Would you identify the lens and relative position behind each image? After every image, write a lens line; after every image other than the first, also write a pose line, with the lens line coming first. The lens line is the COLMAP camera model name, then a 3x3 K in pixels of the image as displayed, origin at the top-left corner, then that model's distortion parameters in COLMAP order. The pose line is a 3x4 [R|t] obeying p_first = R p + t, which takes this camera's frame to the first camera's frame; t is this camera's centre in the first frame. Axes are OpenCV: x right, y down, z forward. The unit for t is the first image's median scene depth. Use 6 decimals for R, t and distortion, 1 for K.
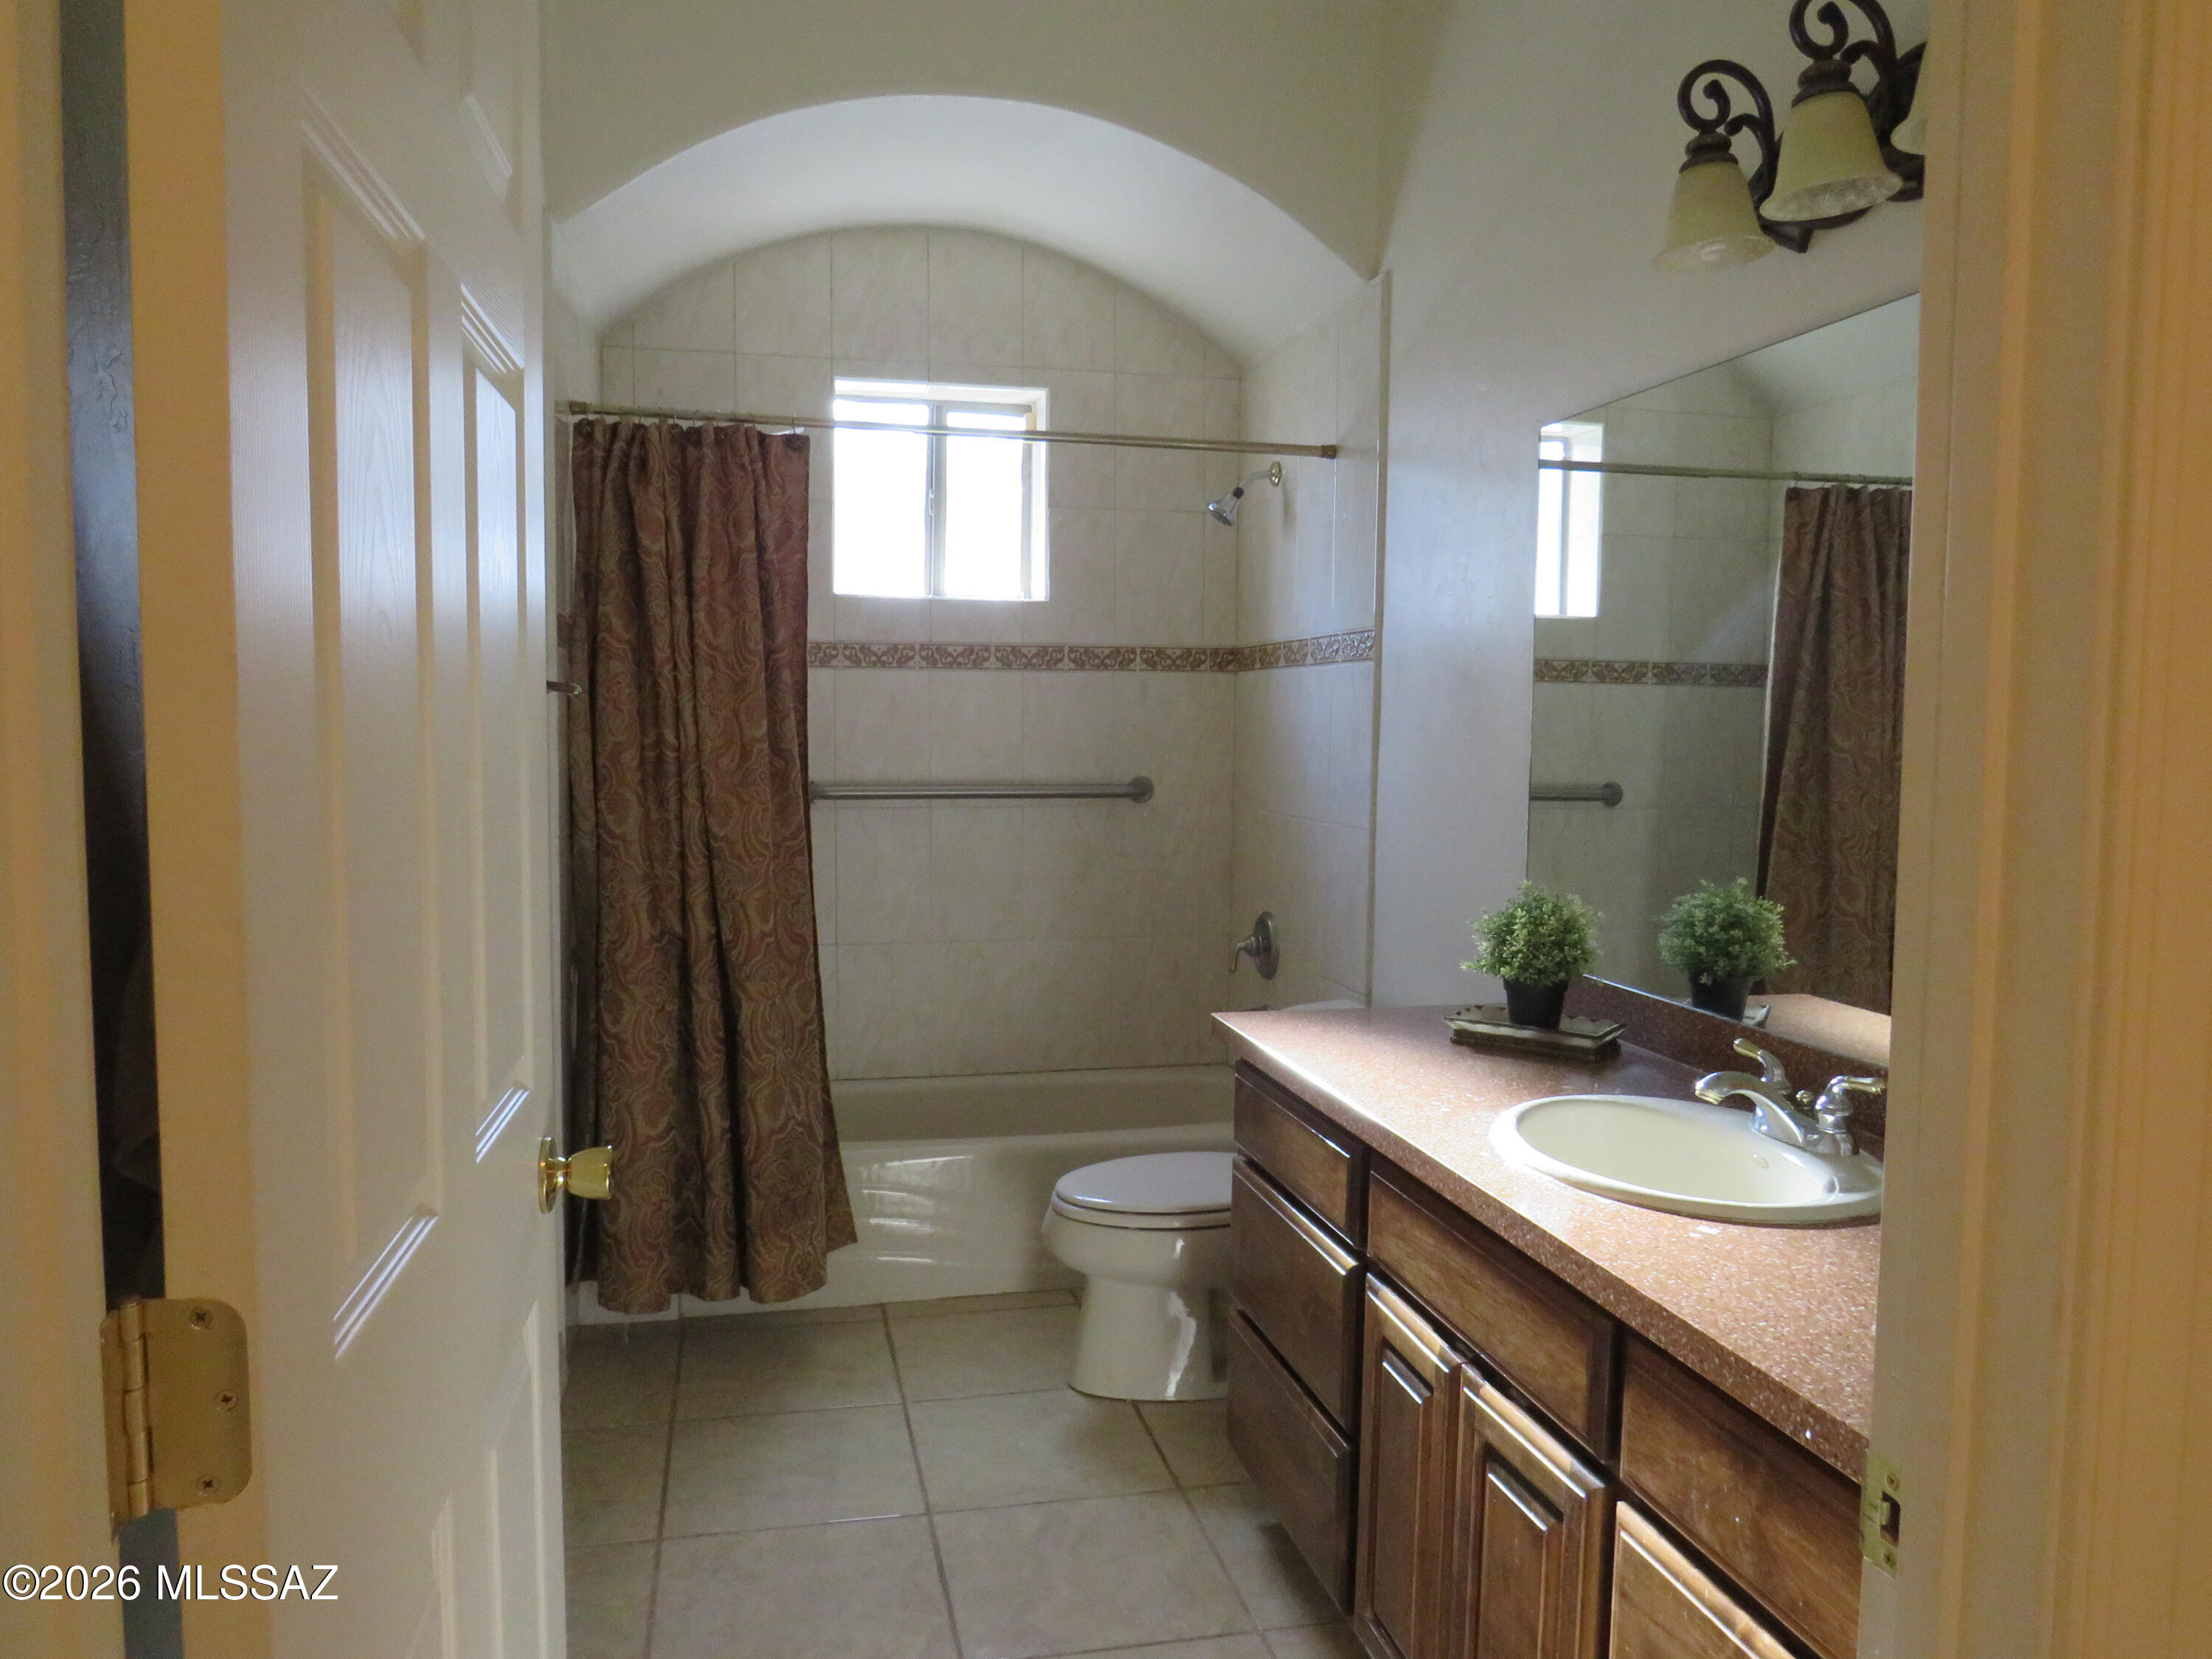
lens RADIAL K [[1565.6, 0, 1112.5], [0, 1565.6, 823.9], [0, 0, 1]] dist [-0.029241, 0.018545]
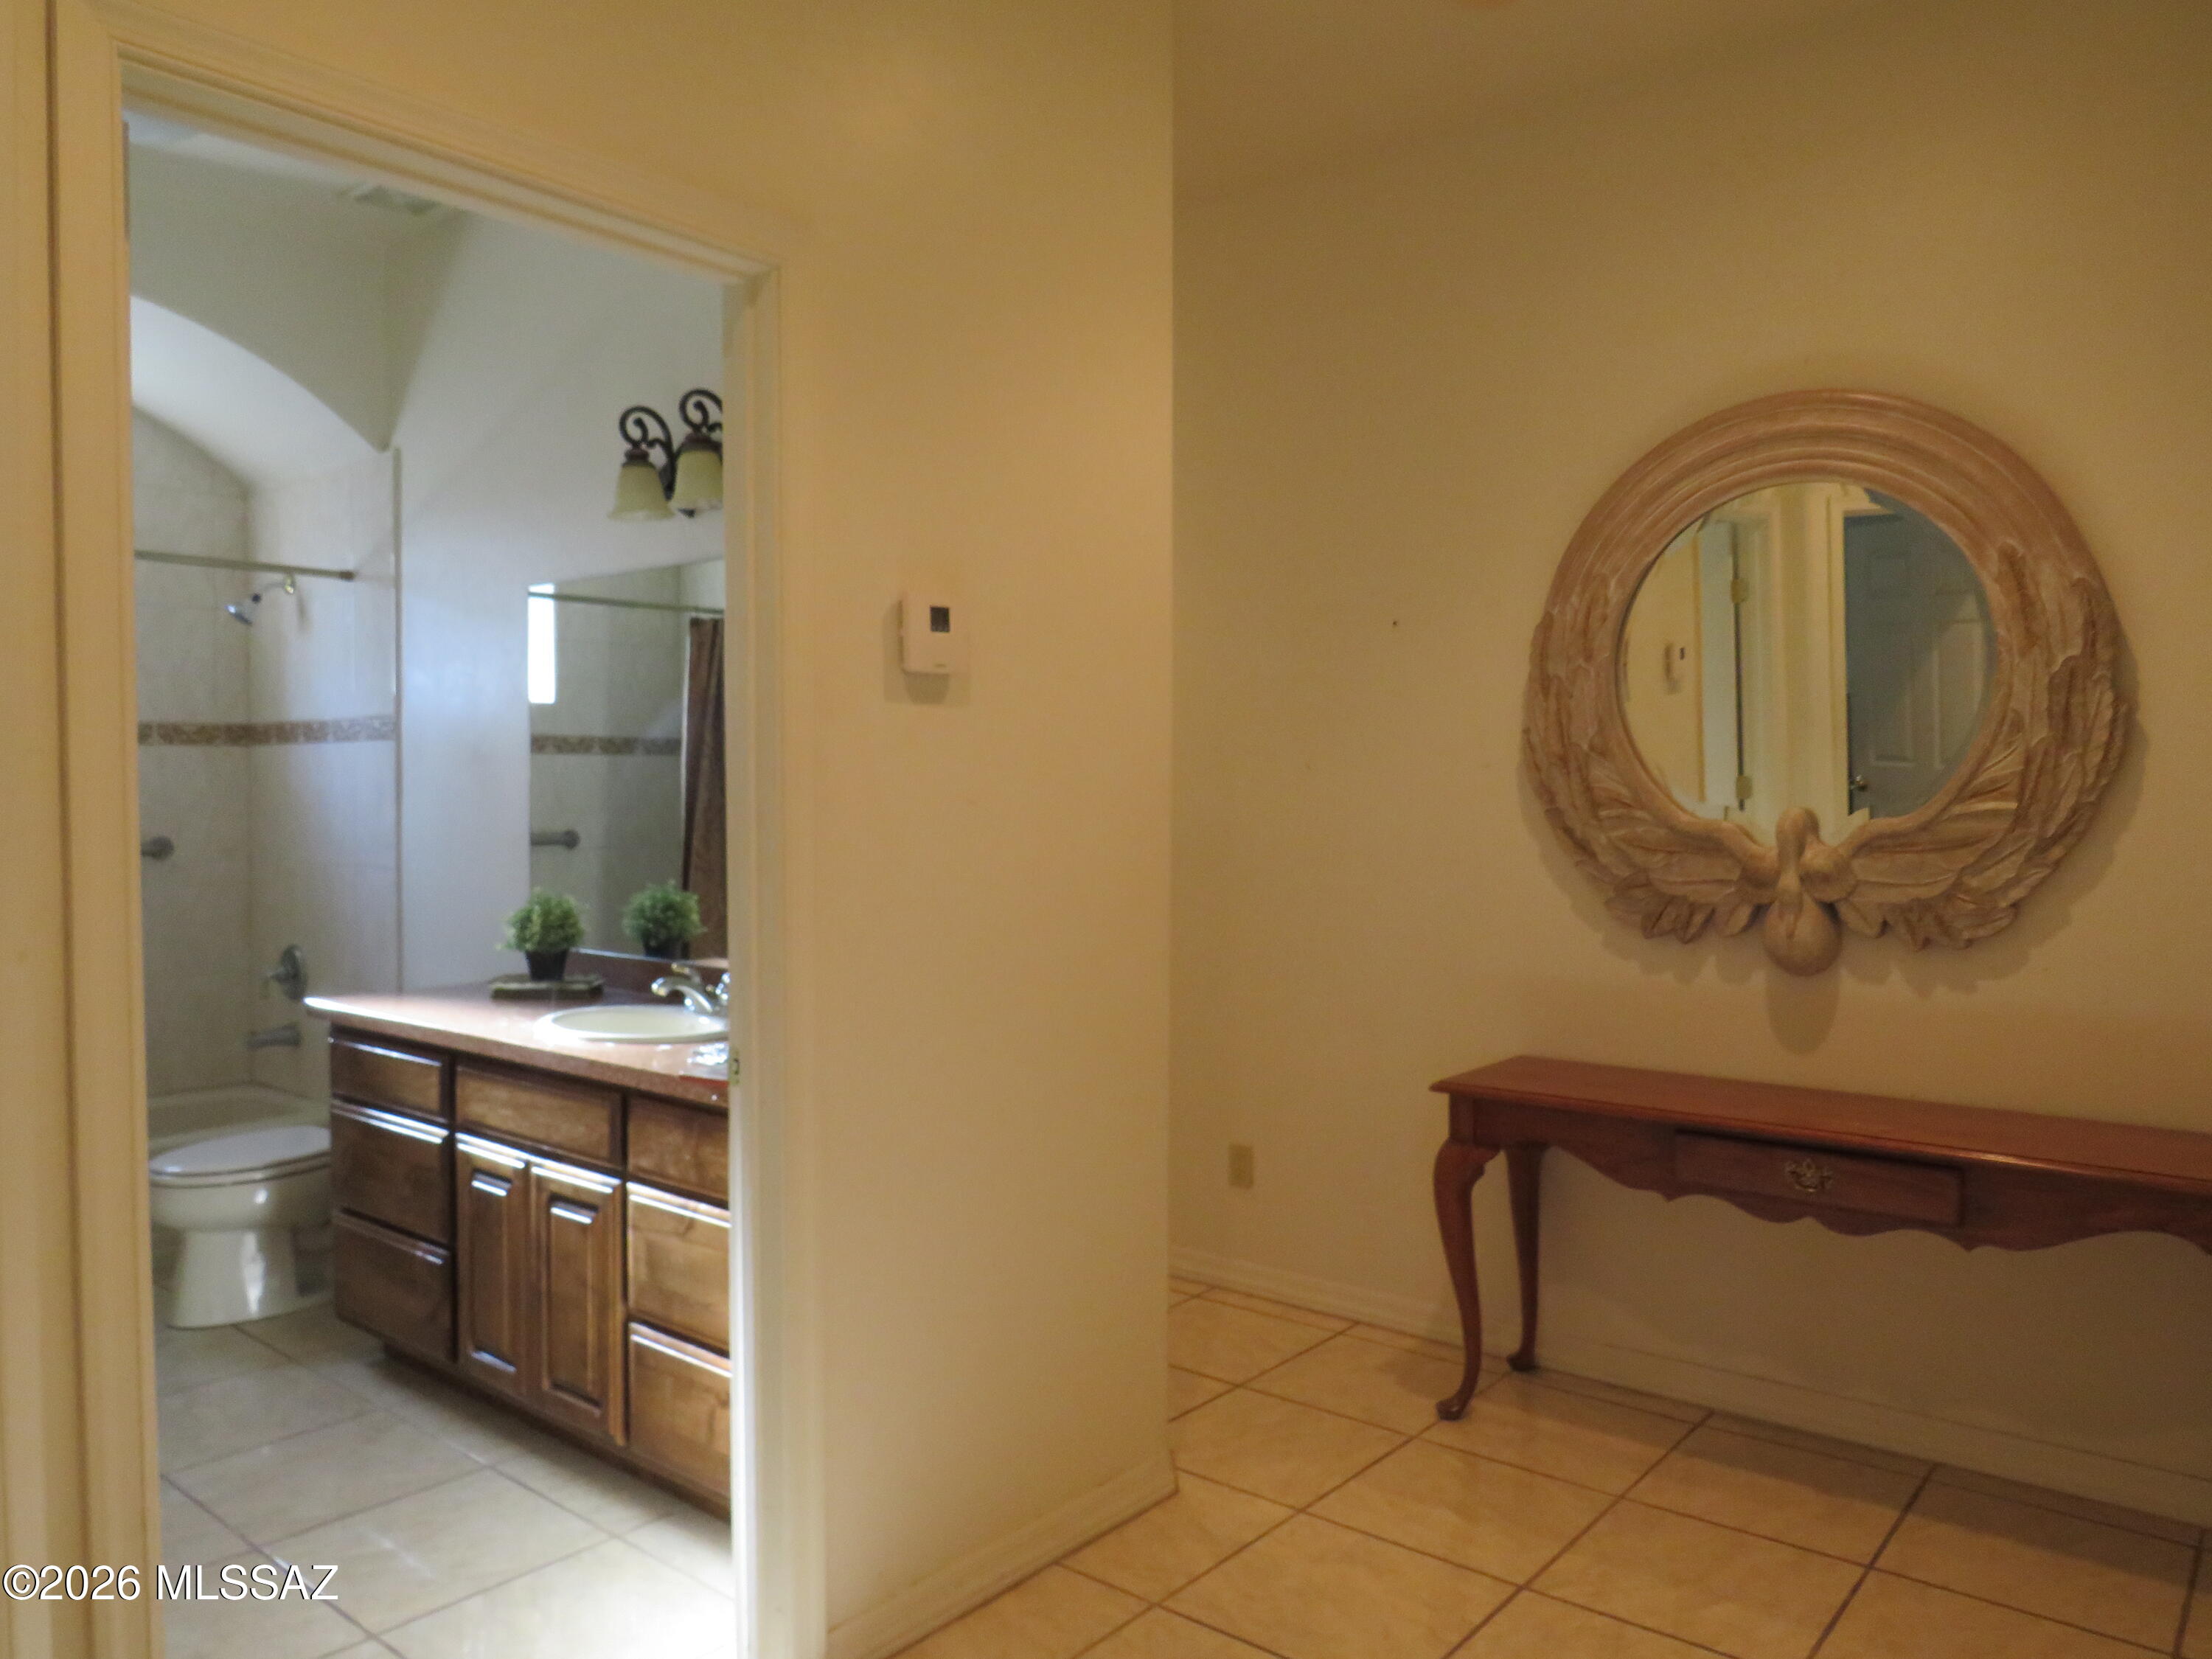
lens RADIAL K [[1565.6, 0, 1112.0], [0, 1565.6, 815.6], [0, 0, 1]] dist [-0.029241, 0.018545]
pose [[0.787772, -0.026276, 0.615407, -0.229660], [0.052746, 0.998298, -0.024895, 0.032960], [-0.613705, 0.052071, 0.787817, -0.553824]]
